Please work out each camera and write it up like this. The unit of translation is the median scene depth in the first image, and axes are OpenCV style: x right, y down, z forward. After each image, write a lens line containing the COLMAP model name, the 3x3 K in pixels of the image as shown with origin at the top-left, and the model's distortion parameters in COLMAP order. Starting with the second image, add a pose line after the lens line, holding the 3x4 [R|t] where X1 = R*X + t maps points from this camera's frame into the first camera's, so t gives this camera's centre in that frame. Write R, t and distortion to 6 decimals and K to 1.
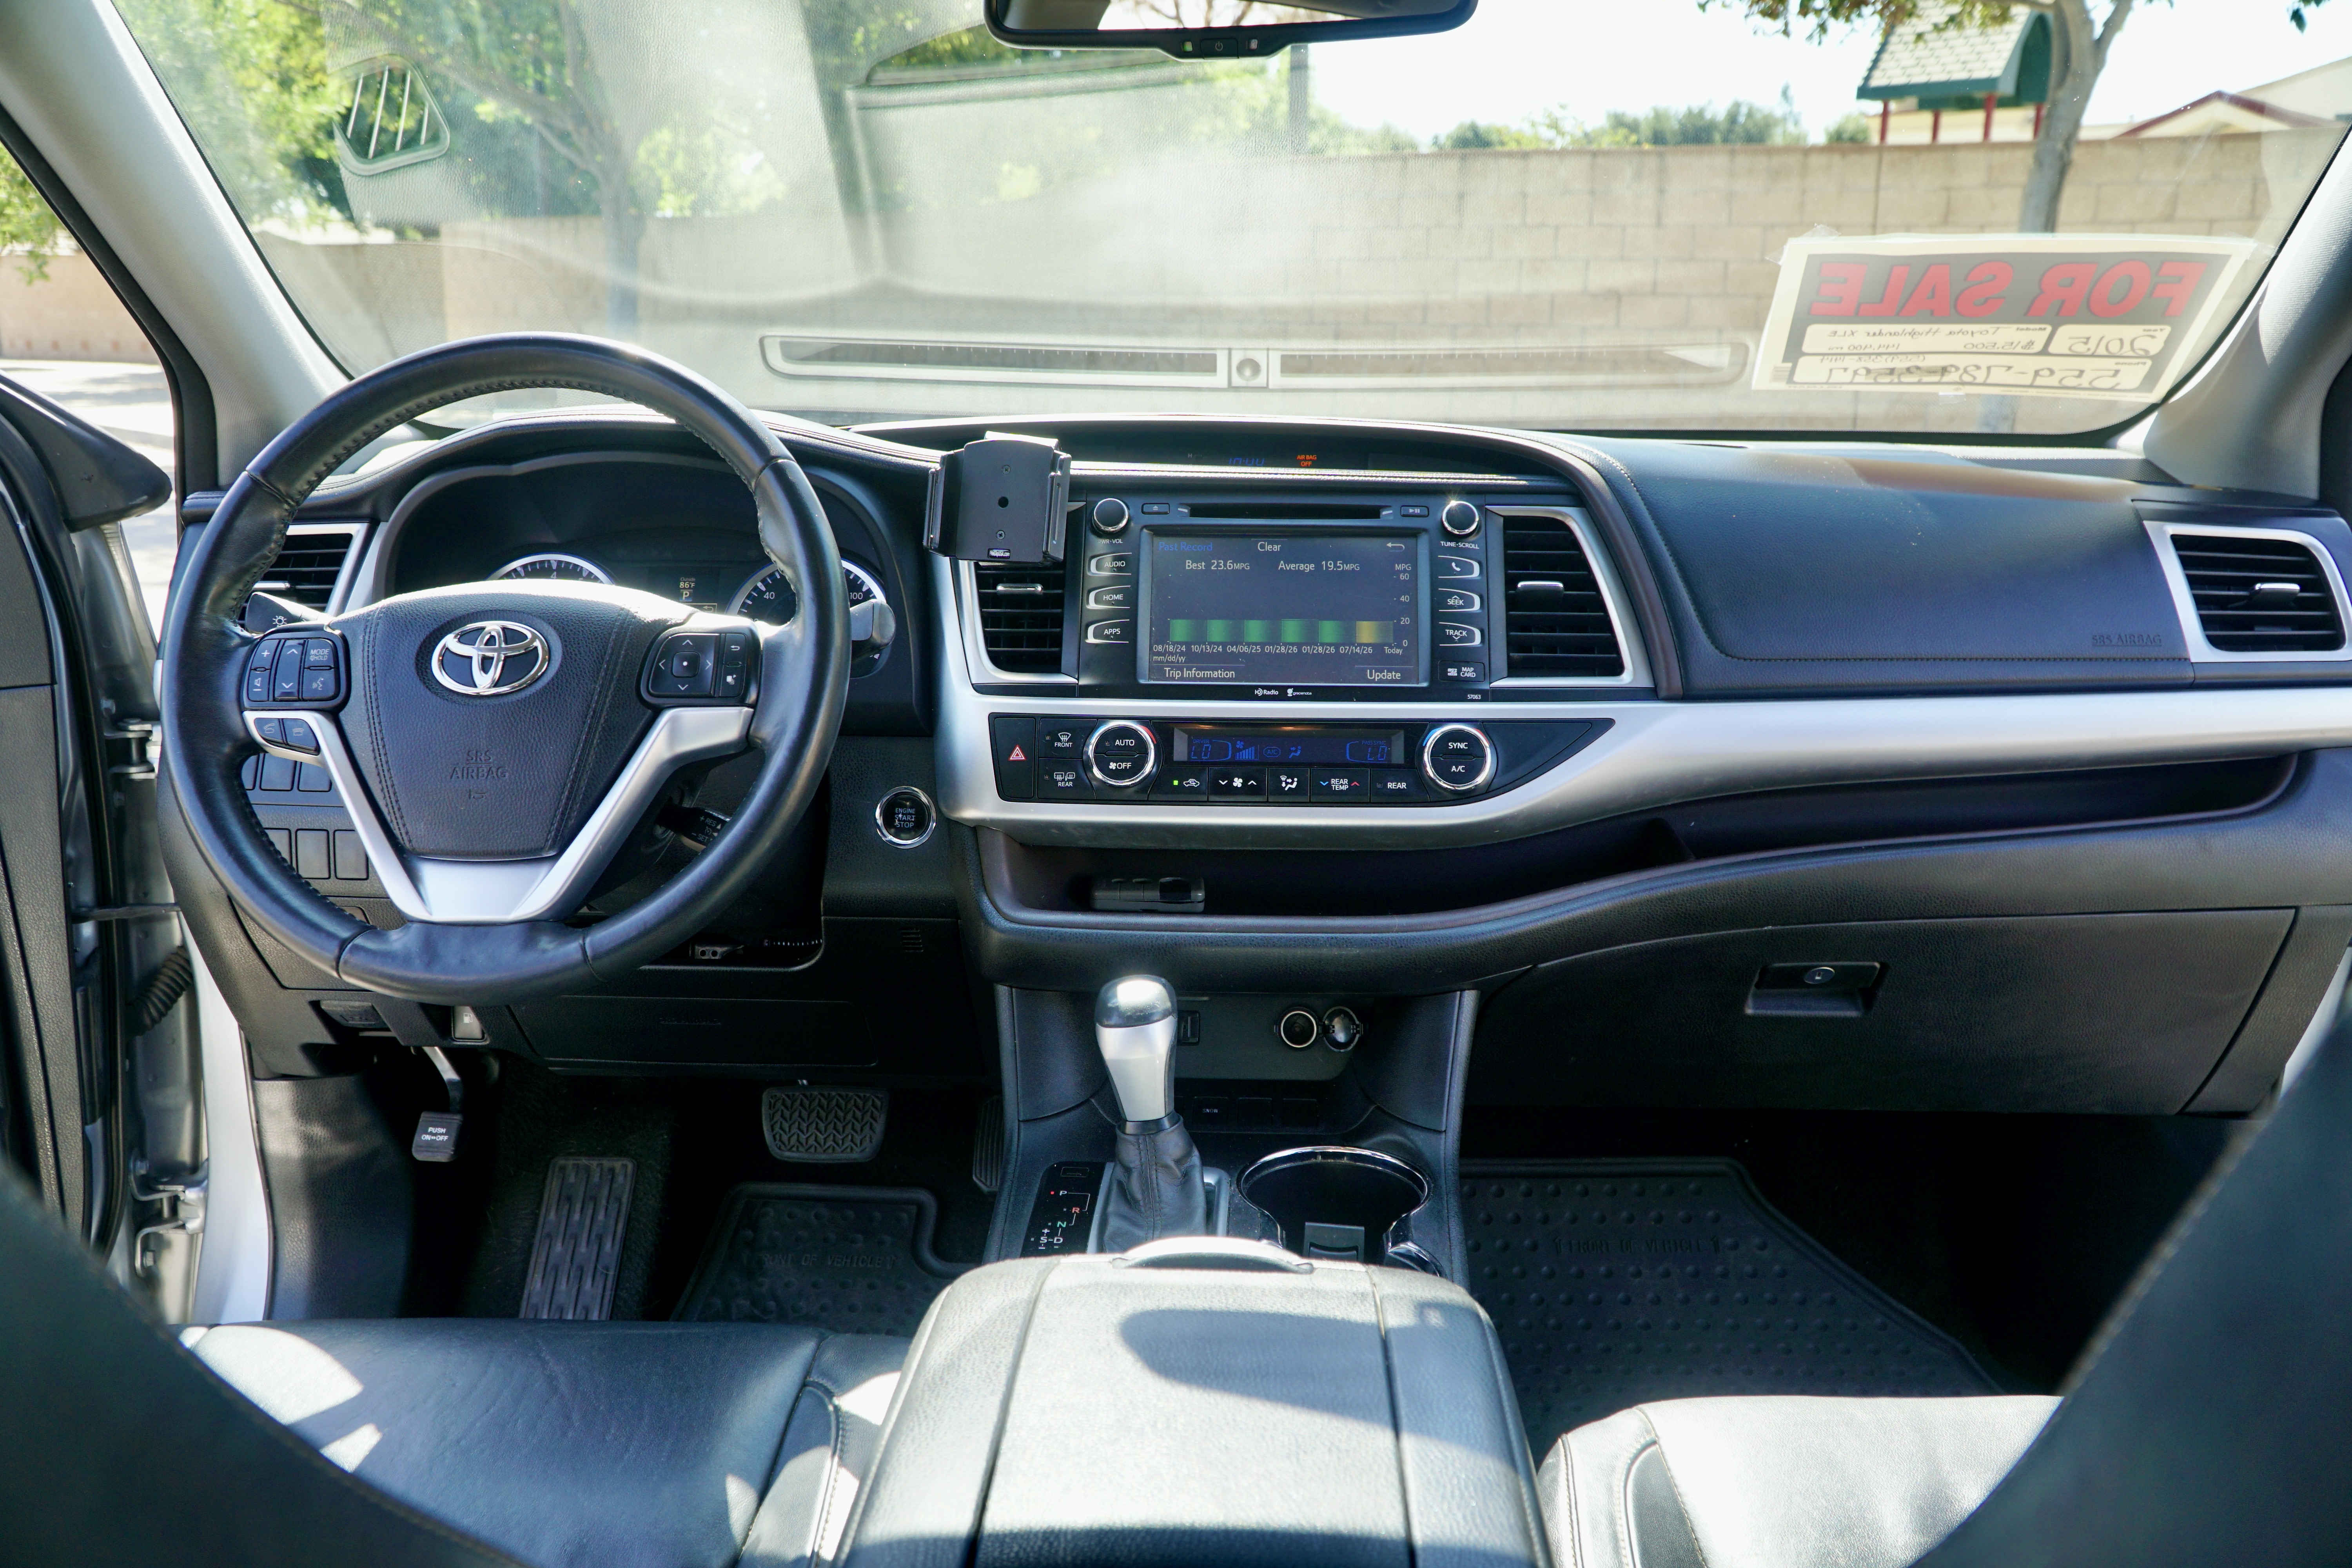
lens RADIAL K [[1870.3, 0, 1200.3], [0, 1870.3, 788.5], [0, 0, 1]] dist [0.017297, -0.004824]
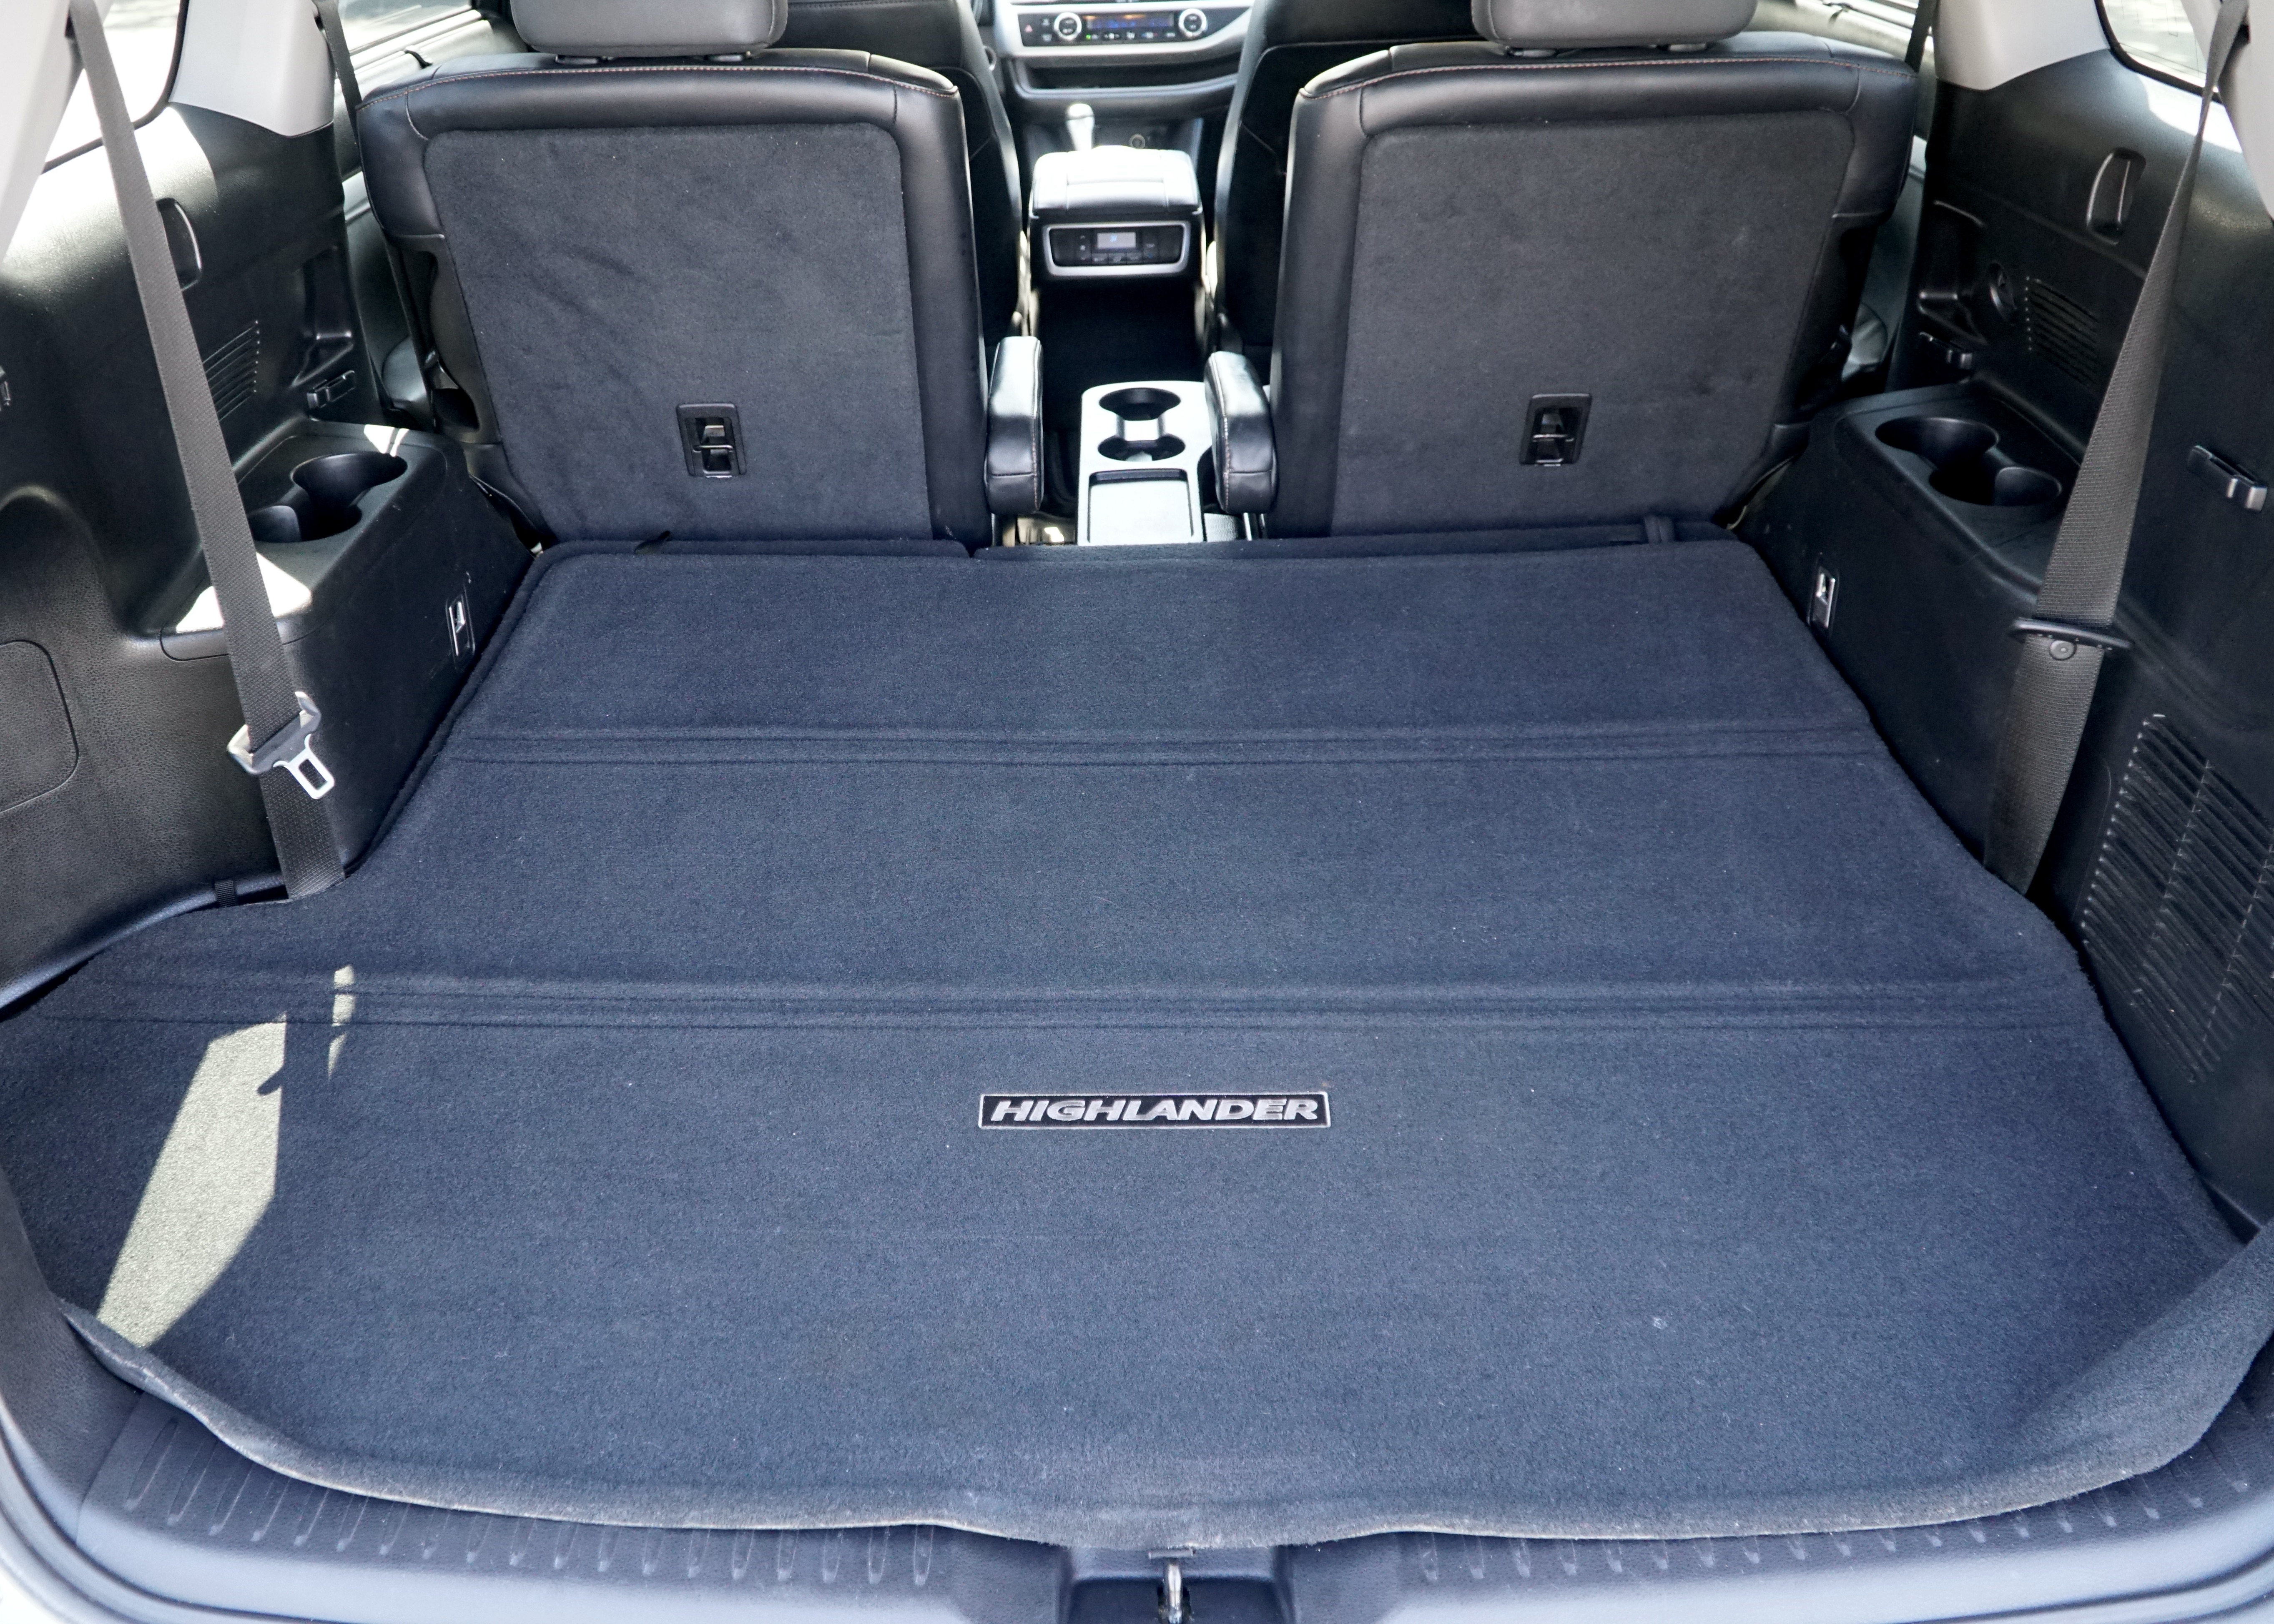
lens RADIAL K [[1993.1, 0, 1125.1], [0, 1993.1, 808.3], [0, 0, 1]] dist [0.013771, -0.026451]
pose [[0.998956, -0.042909, 0.015656, -0.052306], [0.037564, 0.966776, 0.252851, 0.337380], [-0.025985, -0.251999, 0.967379, -2.010702]]
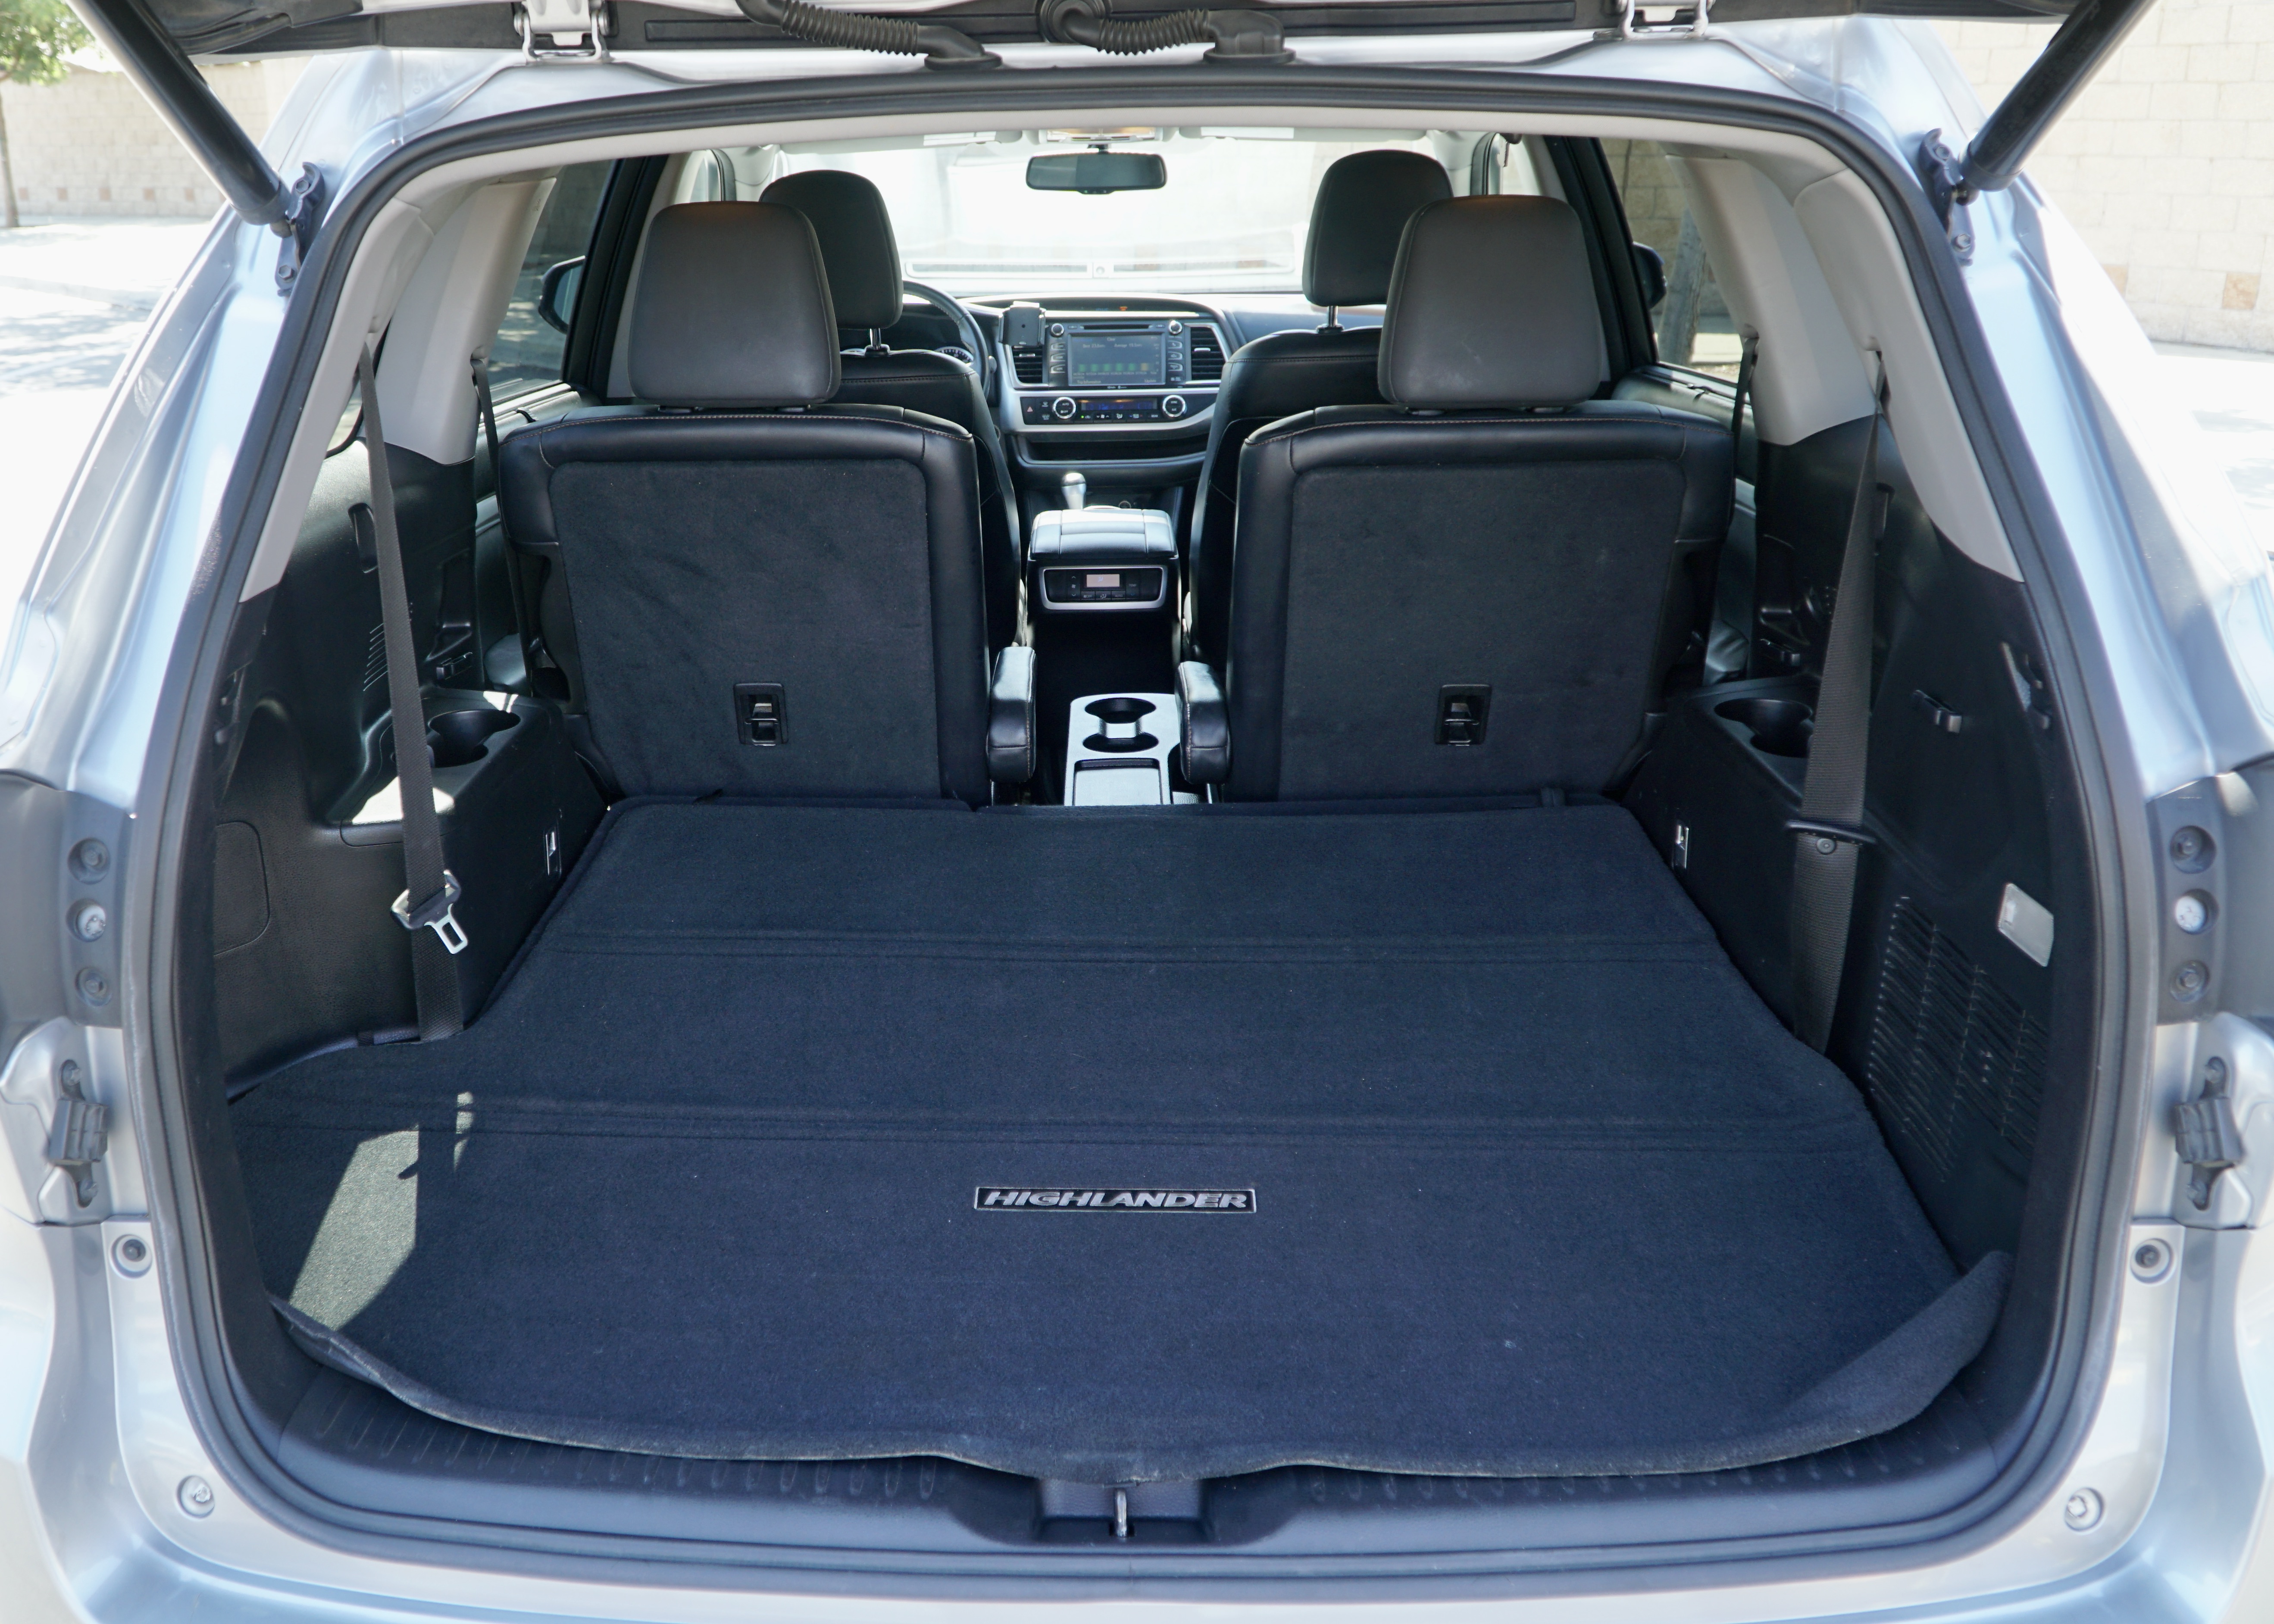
lens RADIAL K [[1993.2, 0, 1119.5], [0, 1993.2, 796.4], [0, 0, 1]] dist [0.013771, -0.026451]
pose [[0.999246, -0.030253, 0.024345, -0.049266], [0.028548, 0.997307, 0.067549, 0.388093], [-0.026323, -0.066803, 0.997419, -2.246797]]
